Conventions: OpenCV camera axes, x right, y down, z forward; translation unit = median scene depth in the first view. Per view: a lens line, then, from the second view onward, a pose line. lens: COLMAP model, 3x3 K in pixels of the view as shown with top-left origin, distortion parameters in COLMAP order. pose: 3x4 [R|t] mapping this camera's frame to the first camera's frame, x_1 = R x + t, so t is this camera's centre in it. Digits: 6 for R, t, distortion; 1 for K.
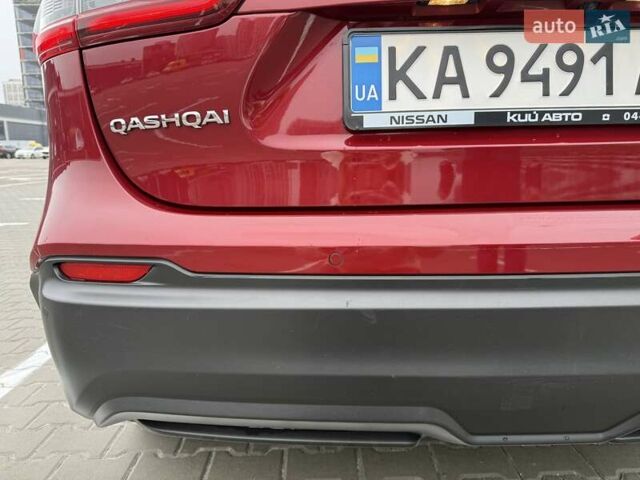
lens RADIAL K [[501.7, 0, 319.2], [0, 501.7, 259.1], [0, 0, 1]] dist [0.050018, -0.094564]
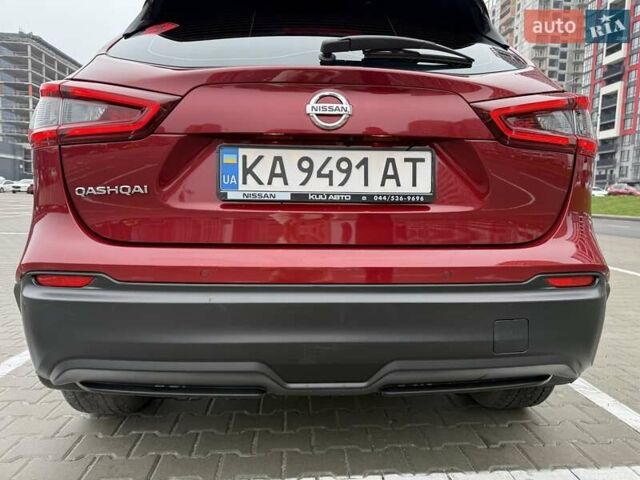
lens RADIAL K [[443.7, 0, 326.2], [0, 443.7, 246.2], [0, 0, 1]] dist [0.110964, -0.123667]
pose [[0.997571, 0.025529, 0.064804, 0.334127], [-0.018722, 0.994447, -0.103556, 0.054439], [-0.067088, 0.102091, 0.992510, -0.539914]]
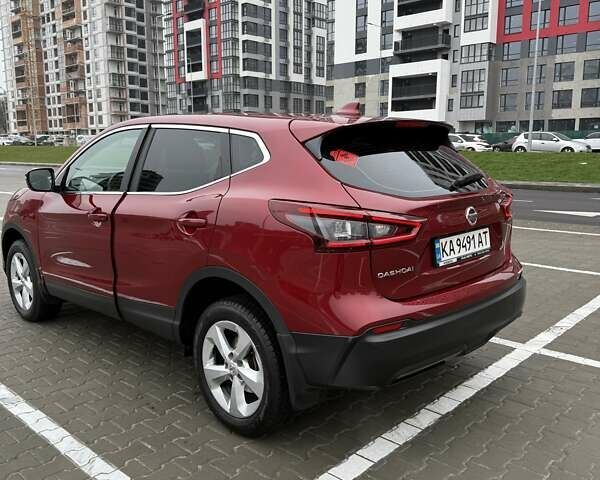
lens RADIAL K [[564.0, 0, 300.0], [0, 564.0, 240.0], [0, 0, 1]] dist [0.106333, -0.166544]
pose [[0.697523, -0.109458, 0.708153, -3.203647], [0.149707, 0.988716, 0.005364, -0.594237], [-0.700749, 0.102274, 0.706039, -1.023694]]
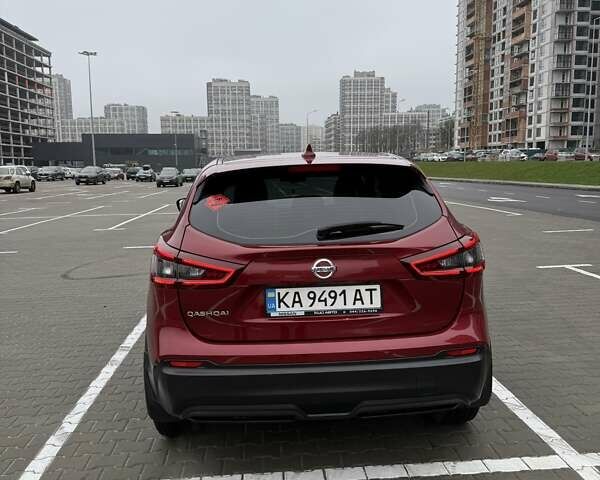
lens RADIAL K [[564.0, 0, 300.0], [0, 564.0, 240.0], [0, 0, 1]] dist [0.106333, -0.166544]
pose [[0.998473, -0.016357, 0.052770, 0.092789], [0.020633, 0.996456, -0.081543, -0.452601], [-0.051249, 0.082507, 0.995272, -2.675885]]
